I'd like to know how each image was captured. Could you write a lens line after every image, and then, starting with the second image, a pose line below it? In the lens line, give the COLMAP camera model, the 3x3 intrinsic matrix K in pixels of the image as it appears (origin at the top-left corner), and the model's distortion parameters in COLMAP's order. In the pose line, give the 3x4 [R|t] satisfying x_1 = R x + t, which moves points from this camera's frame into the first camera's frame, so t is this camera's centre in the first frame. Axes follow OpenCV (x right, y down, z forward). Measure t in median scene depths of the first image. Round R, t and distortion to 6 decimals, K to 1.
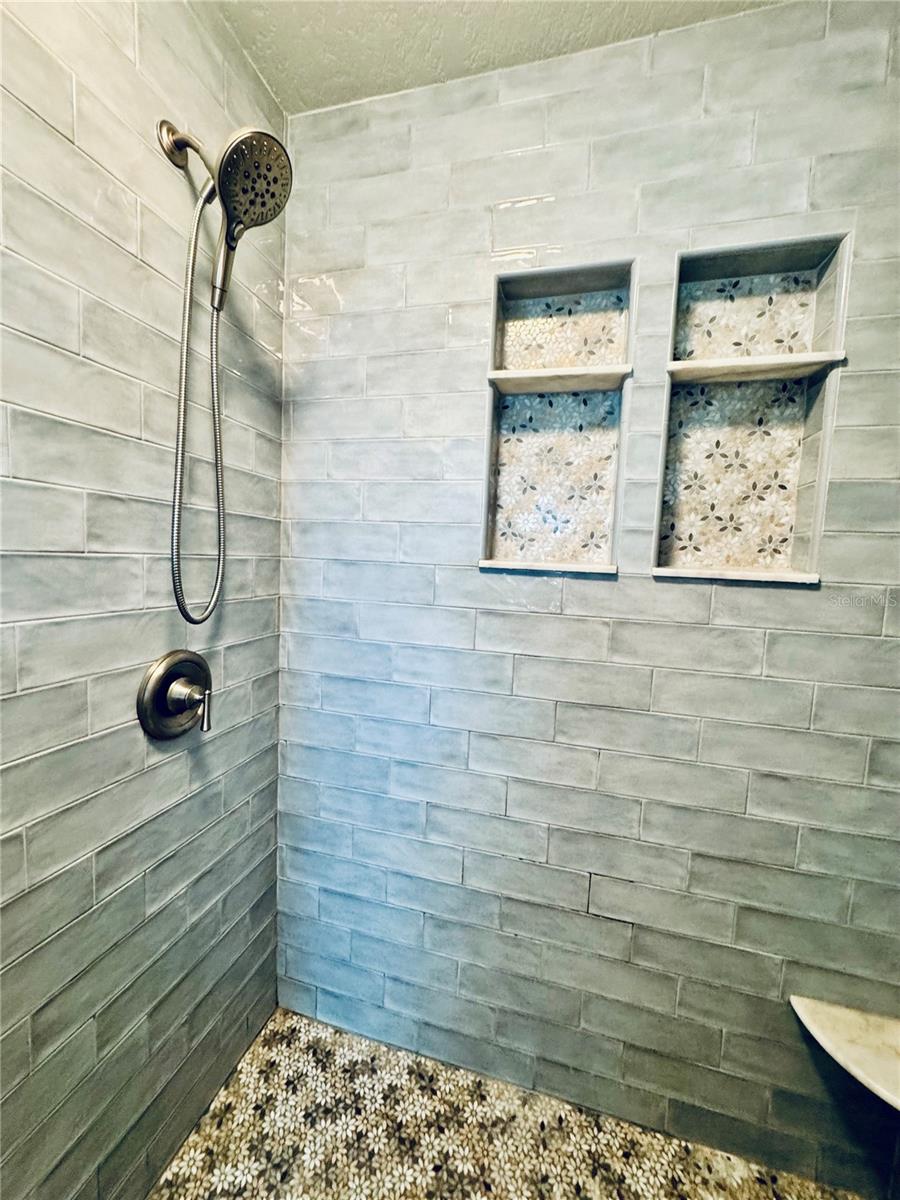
lens RADIAL K [[481.5, 0, 450.0], [0, 481.5, 600.0], [0, 0, 1]] dist [-0.003946, 0.000620]
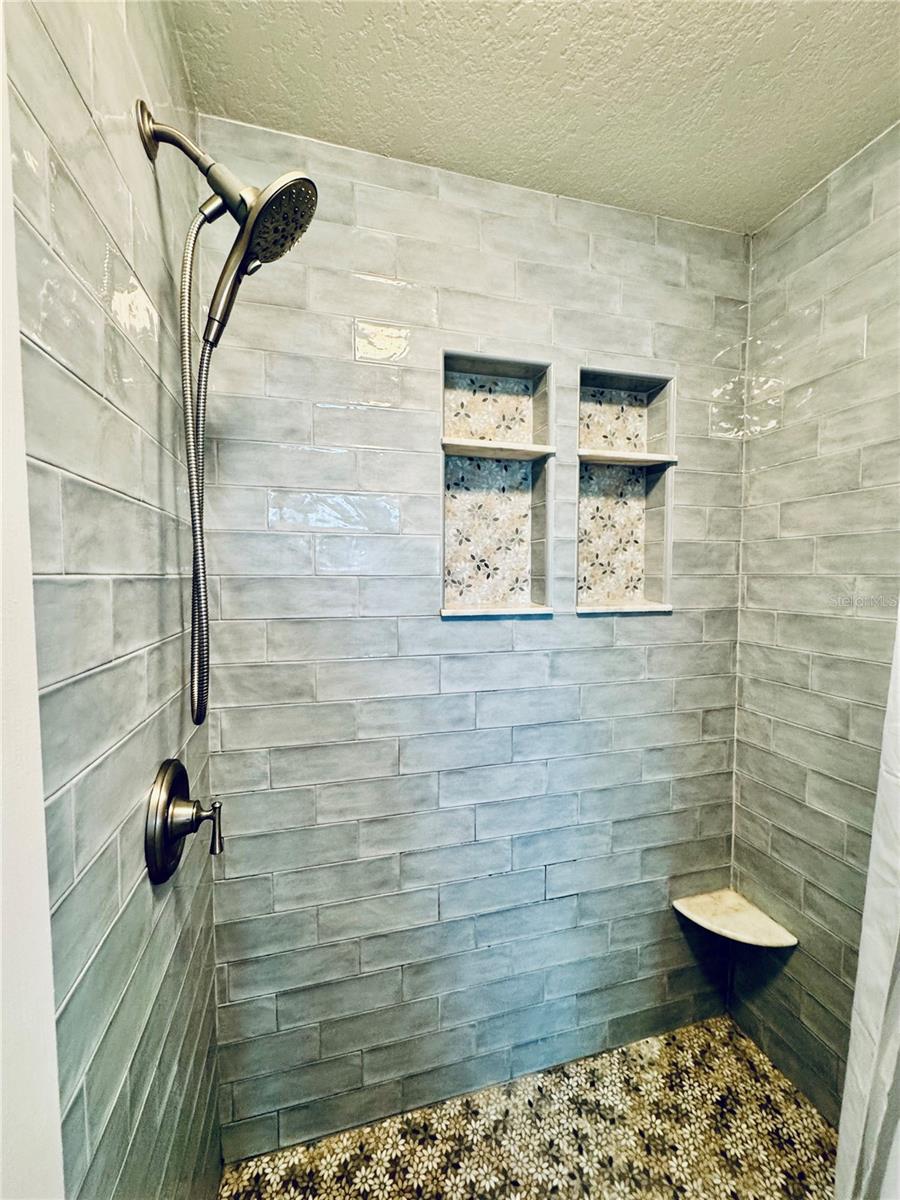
lens RADIAL K [[481.5, 0, 450.0], [0, 481.5, 600.0], [0, 0, 1]] dist [-0.003946, 0.000620]
pose [[0.857165, -0.069130, 0.510382, -0.472843], [0.081871, 0.996640, -0.002506, -0.100881], [-0.508493, 0.043934, 0.859944, 0.072624]]
